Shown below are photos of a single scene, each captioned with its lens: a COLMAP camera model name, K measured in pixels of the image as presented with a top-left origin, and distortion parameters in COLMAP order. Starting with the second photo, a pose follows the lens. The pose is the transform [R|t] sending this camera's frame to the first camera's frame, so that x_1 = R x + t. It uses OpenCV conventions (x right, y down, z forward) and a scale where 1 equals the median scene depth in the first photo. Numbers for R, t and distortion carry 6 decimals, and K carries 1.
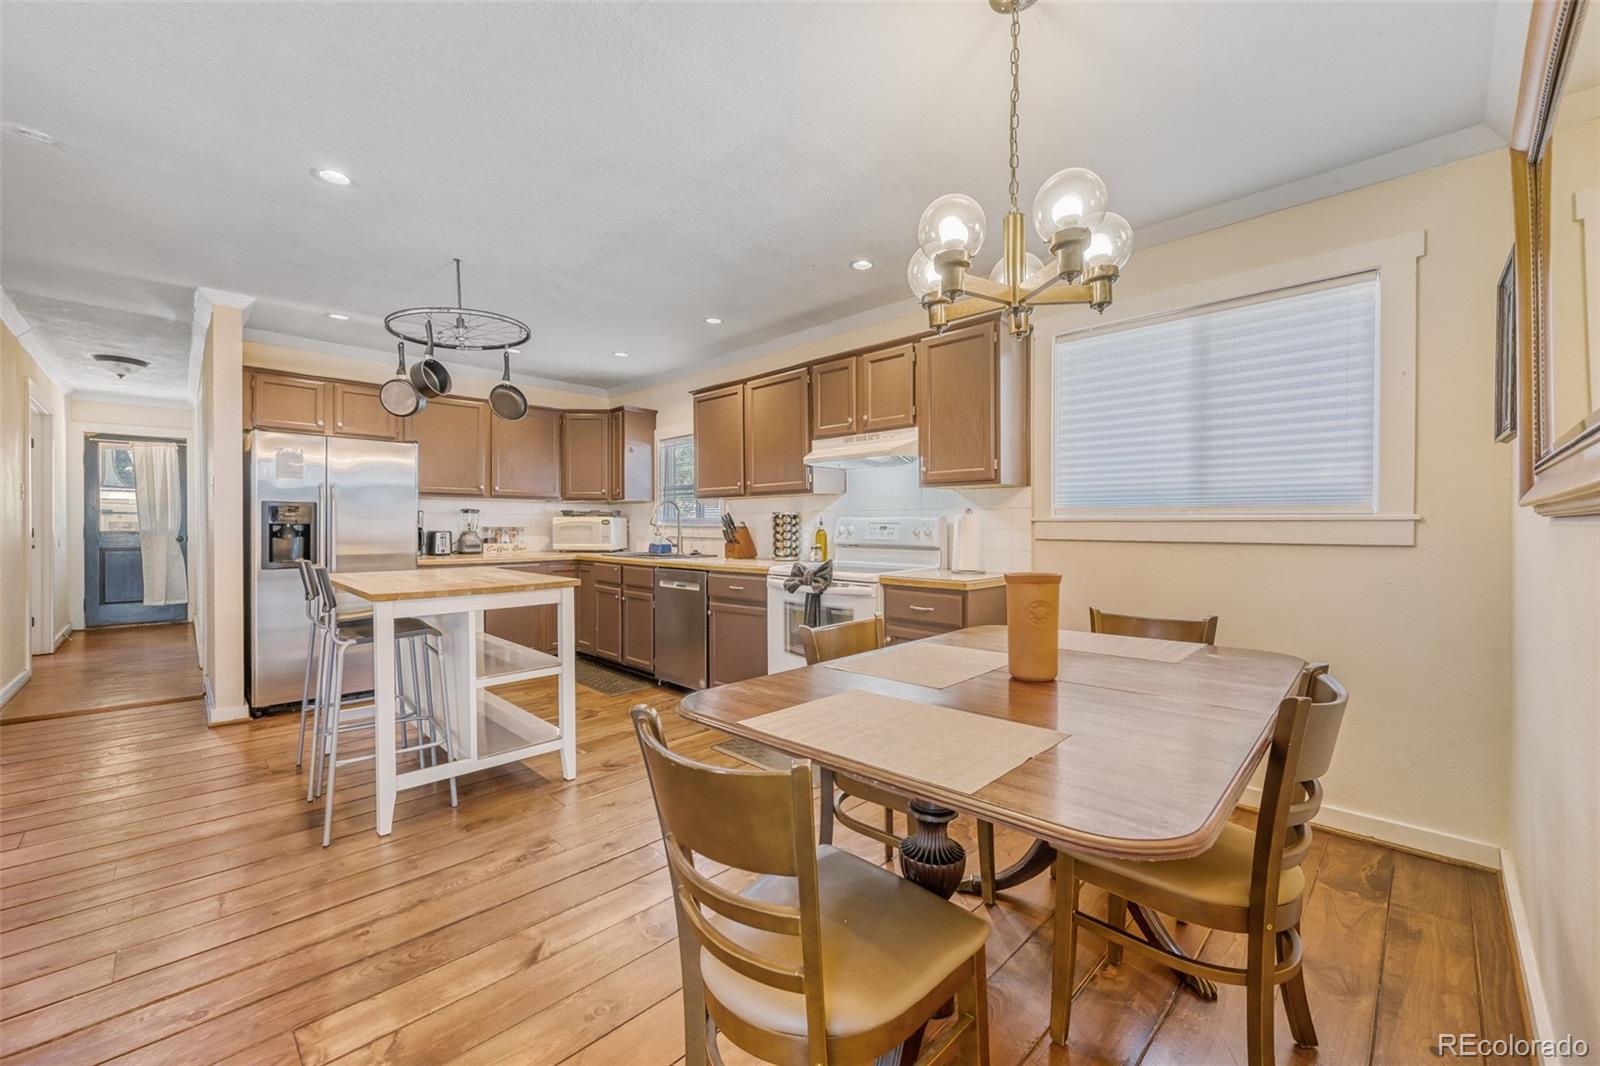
lens RADIAL K [[628.9, 0, 804.9], [0, 628.9, 531.0], [0, 0, 1]] dist [0.000039, -0.000003]
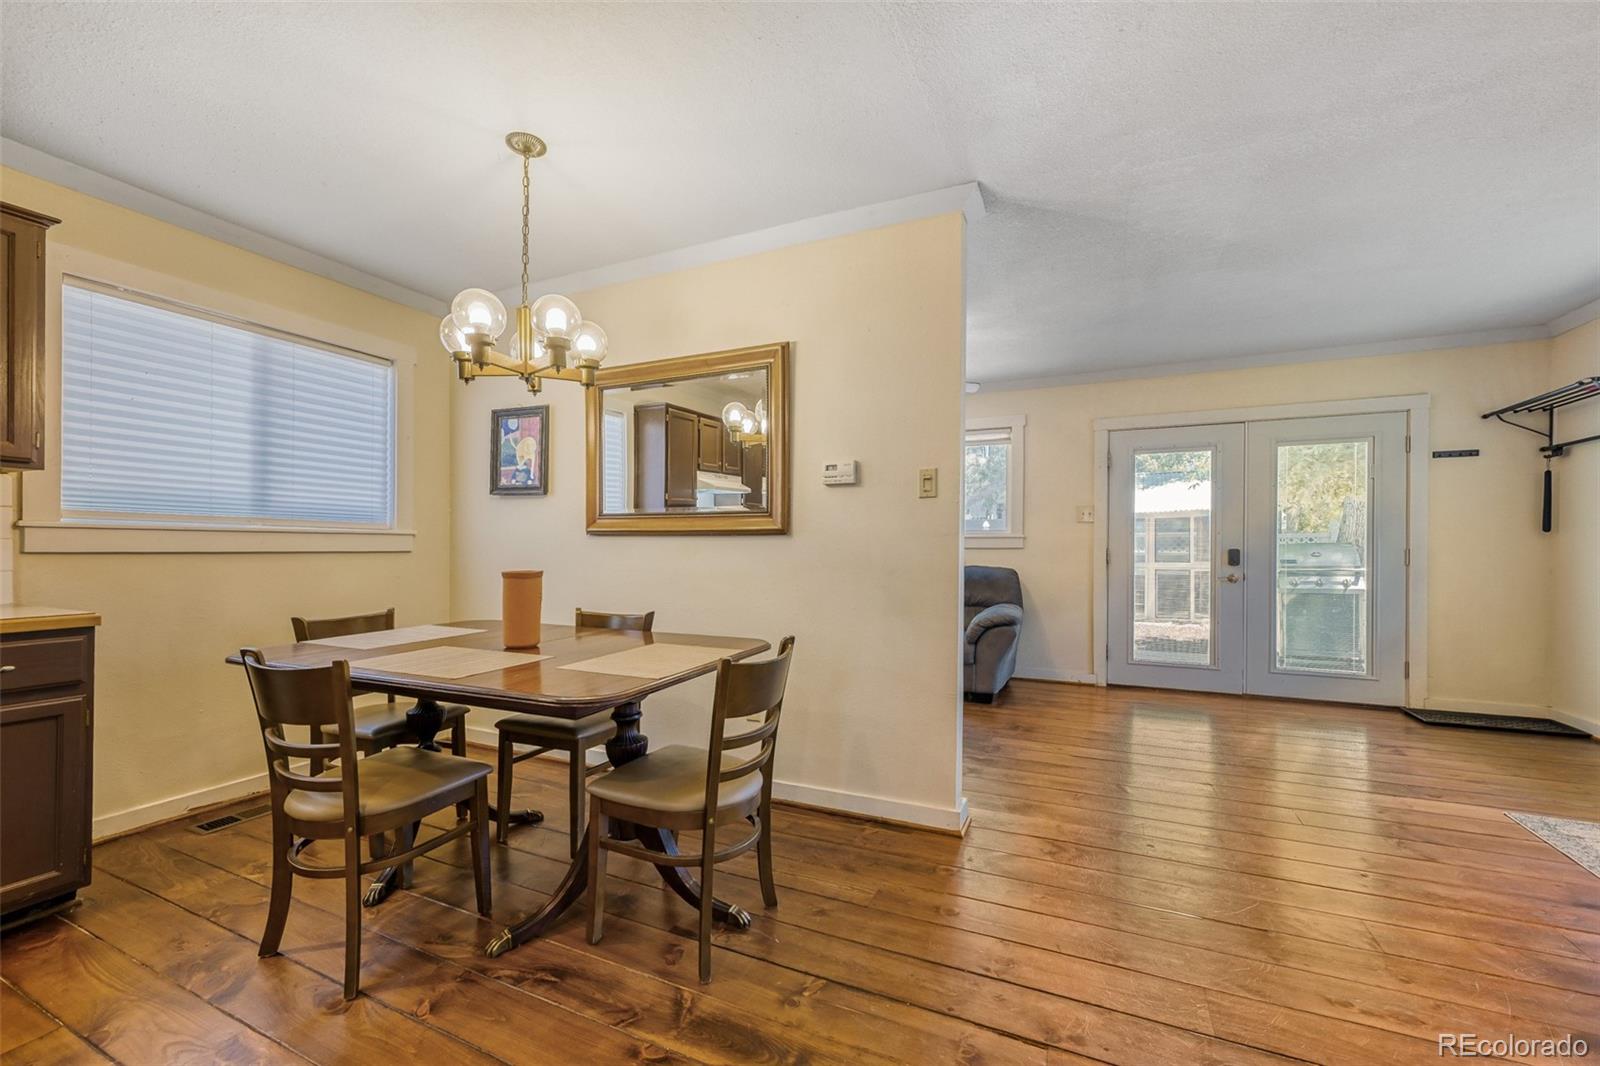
lens RADIAL K [[640.5, 0, 803.6], [0, 640.5, 549.9], [0, 0, 1]] dist [0.000188, 0.000270]
pose [[-0.339866, -0.008593, 0.940435, -0.428284], [0.001417, 0.999952, 0.009649, 0.003826], [-0.940473, 0.004612, -0.339837, 0.324470]]
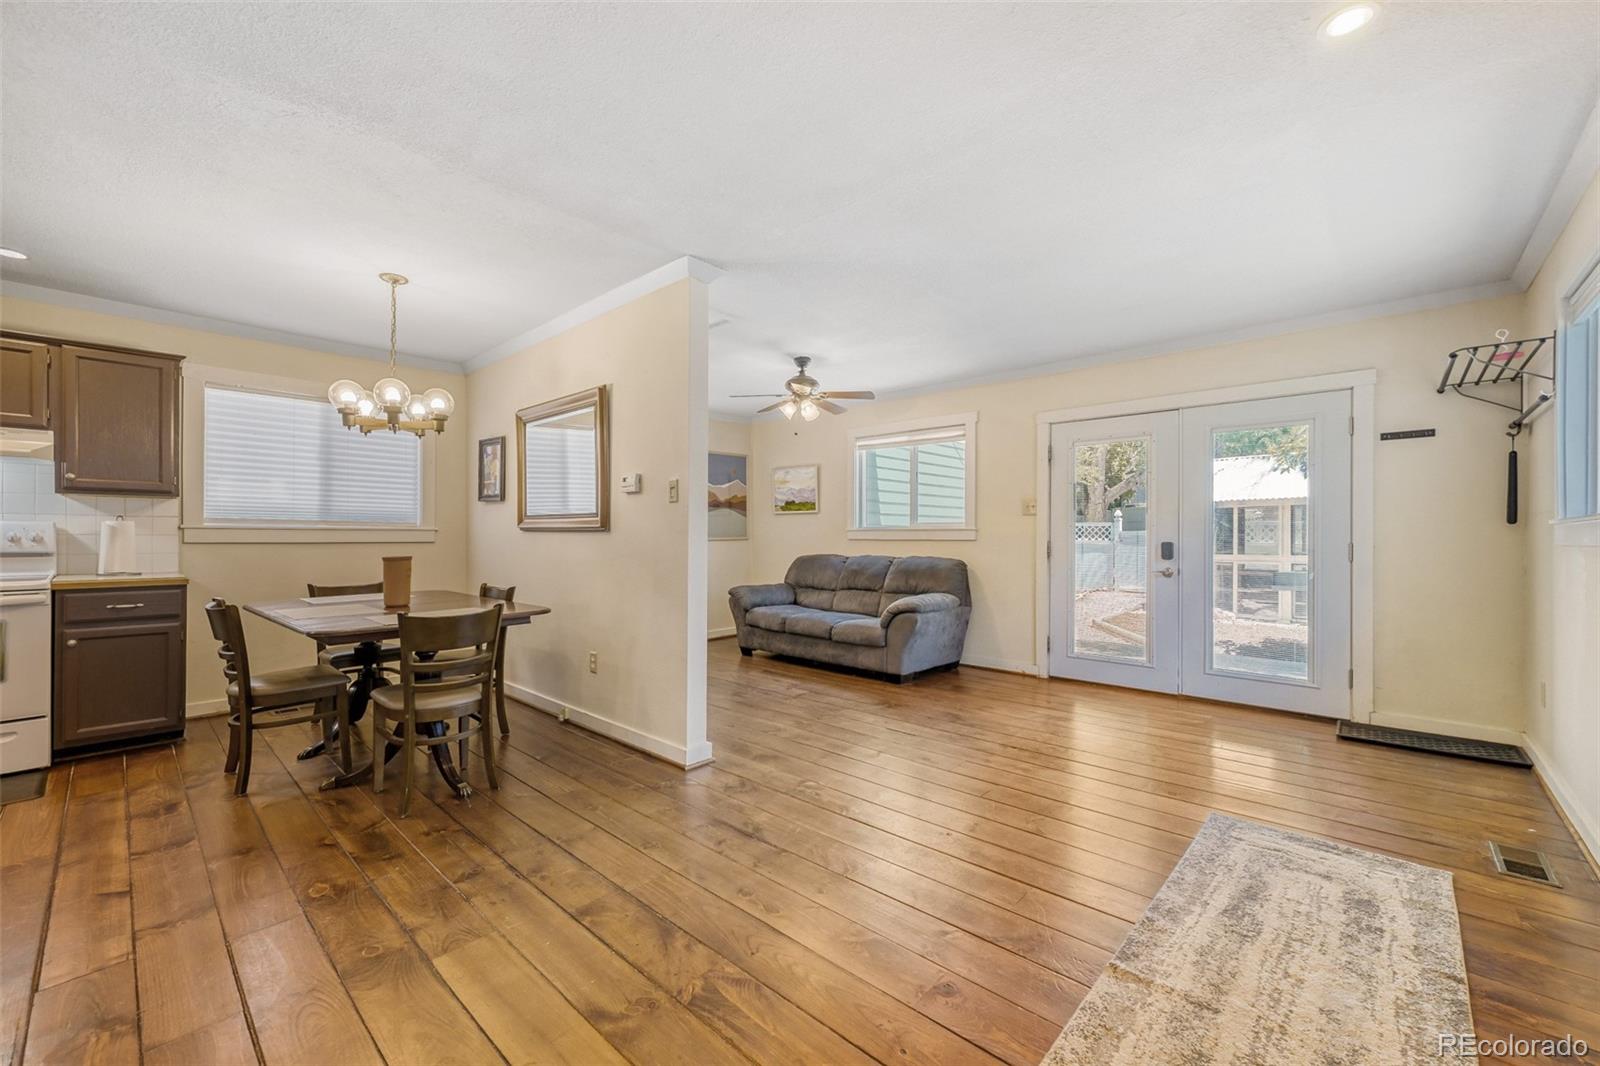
lens RADIAL K [[633.8, 0, 807.2], [0, 633.8, 535.2], [0, 0, 1]] dist [-0.001093, 0.000129]
pose [[-0.037425, -0.003109, 0.999295, -0.662298], [0.002036, 0.999993, 0.003187, -0.001875], [-0.999297, 0.002154, -0.037418, -0.113235]]
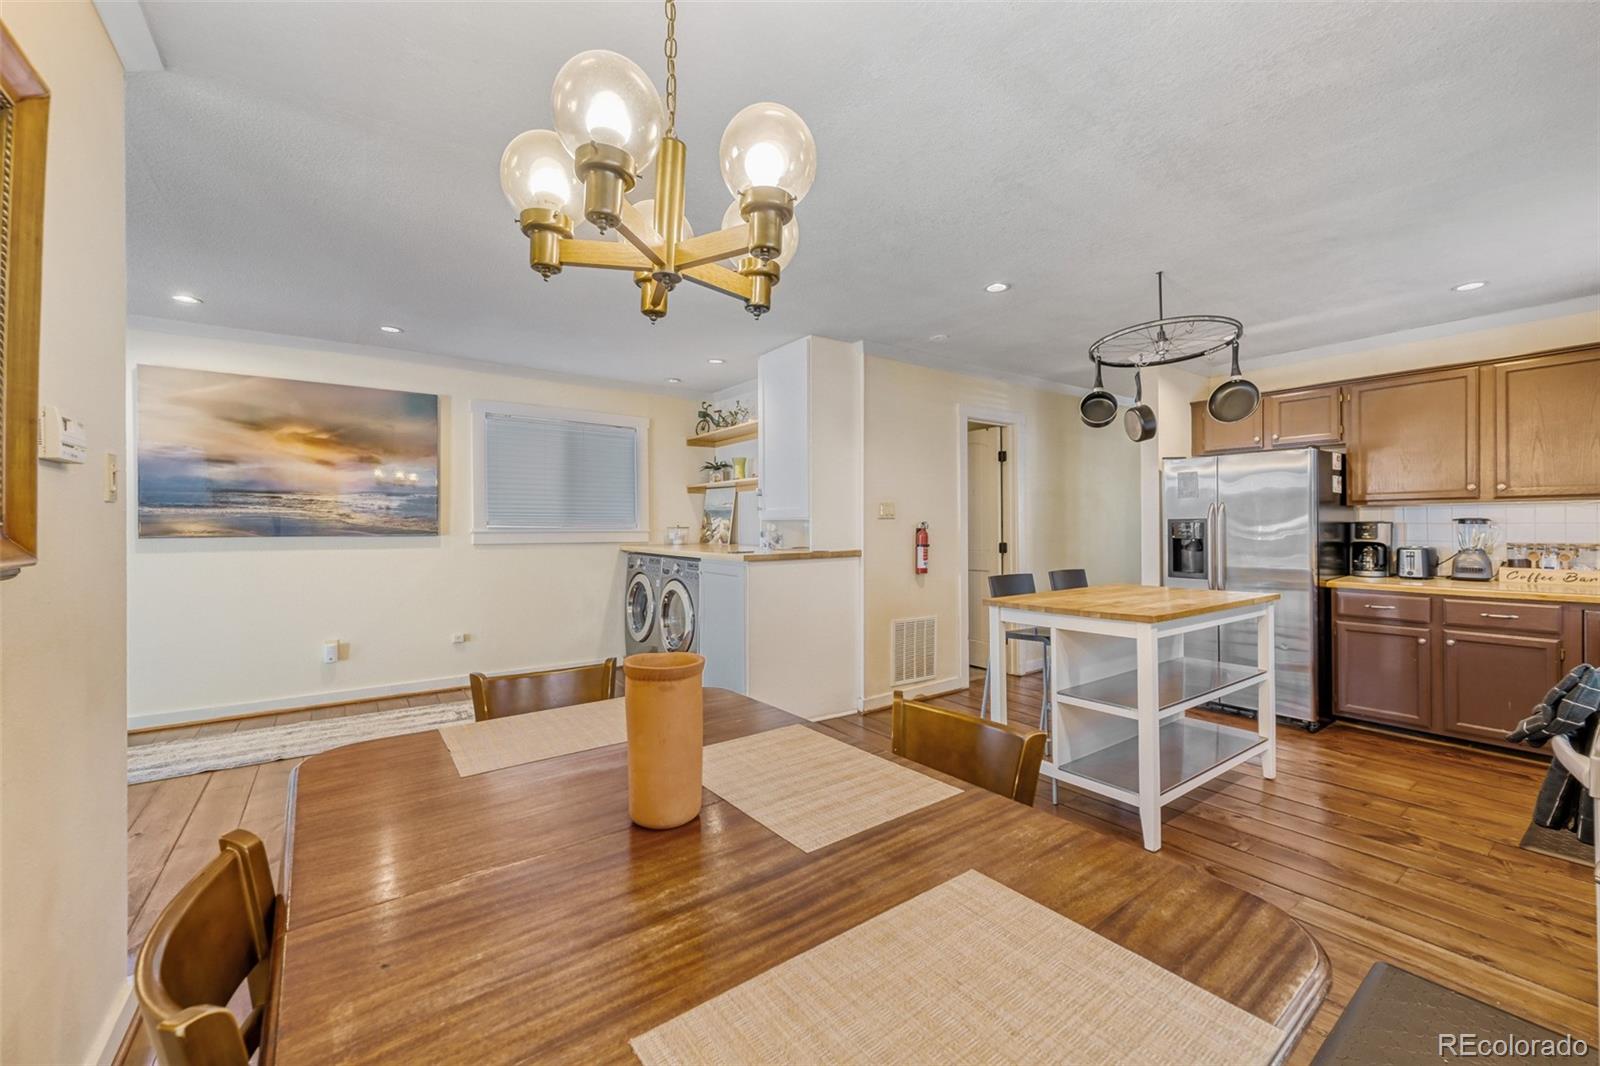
lens RADIAL K [[631.7, 0, 799.6], [0, 631.7, 526.6], [0, 0, 1]] dist [-0.000131, 0.000170]
pose [[-0.172605, -0.001517, -0.984990, 0.369847], [-0.003624, 0.999993, -0.000905, -0.025985], [0.984985, 0.003414, -0.172609, 0.453247]]
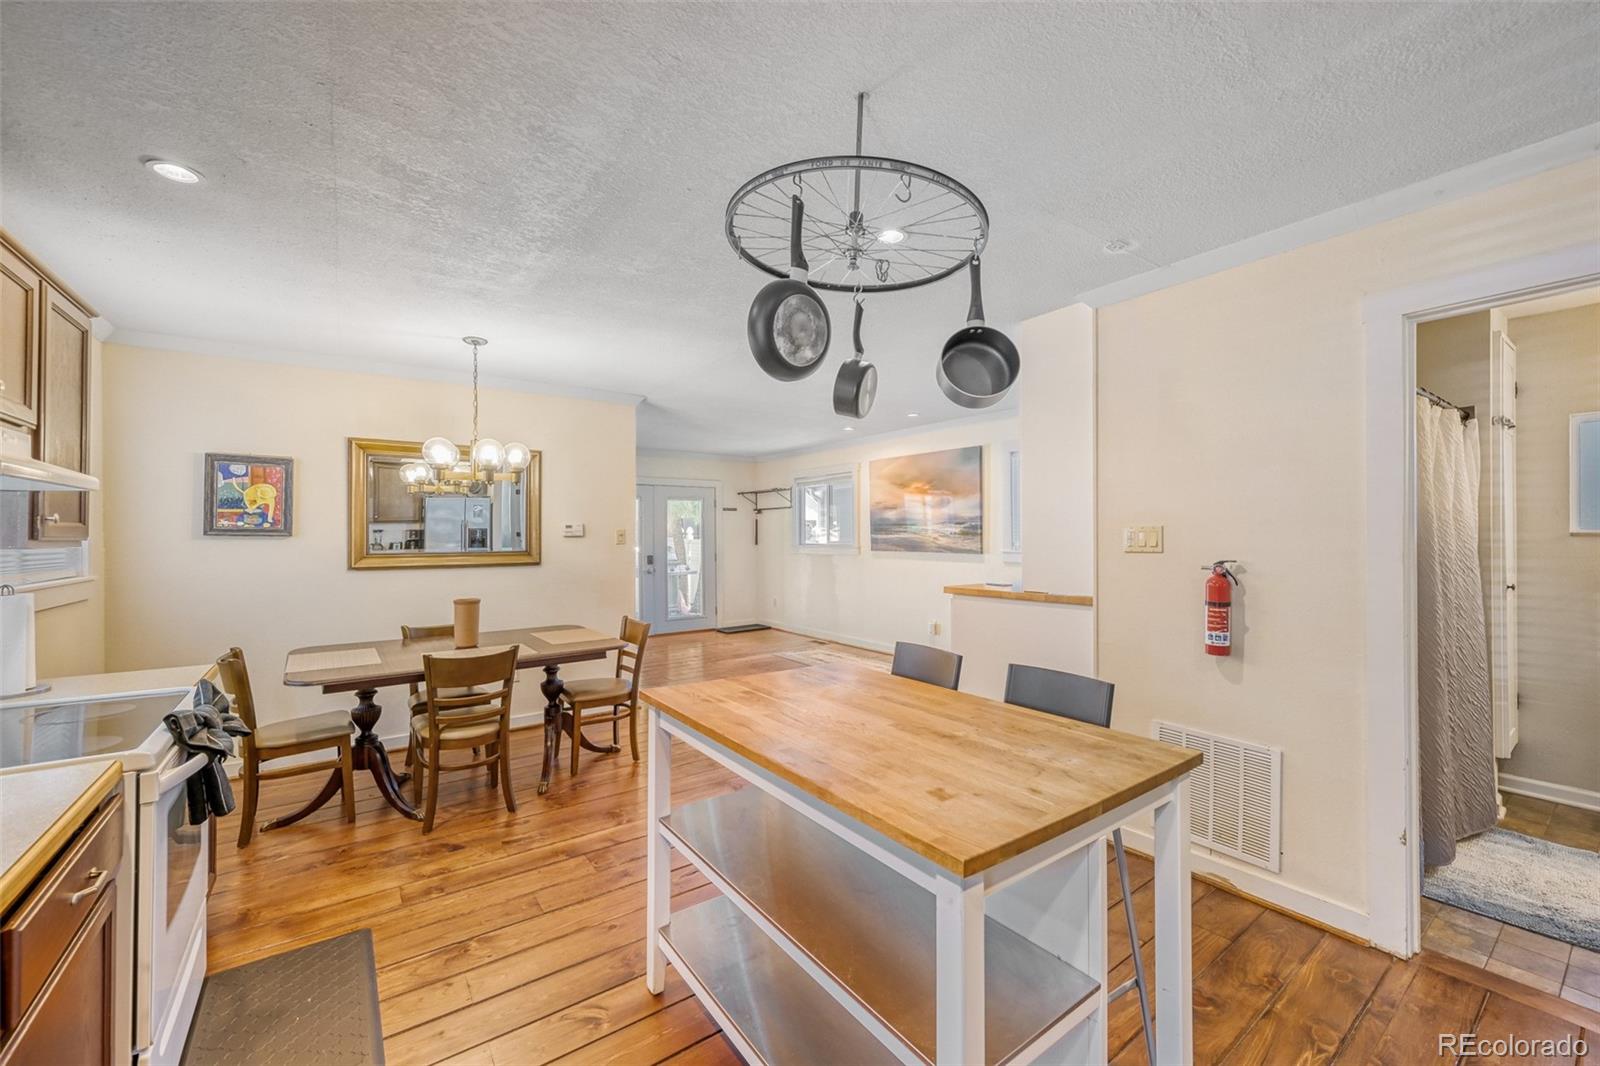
lens RADIAL K [[628.9, 0, 804.9], [0, 628.9, 531.0], [0, 0, 1]] dist [0.000039, -0.000003]
pose [[-0.987097, 0.002148, 0.160106, -0.430773], [0.002537, 0.999994, 0.002224, -0.064327], [-0.160101, 0.002601, -0.987097, 1.099772]]
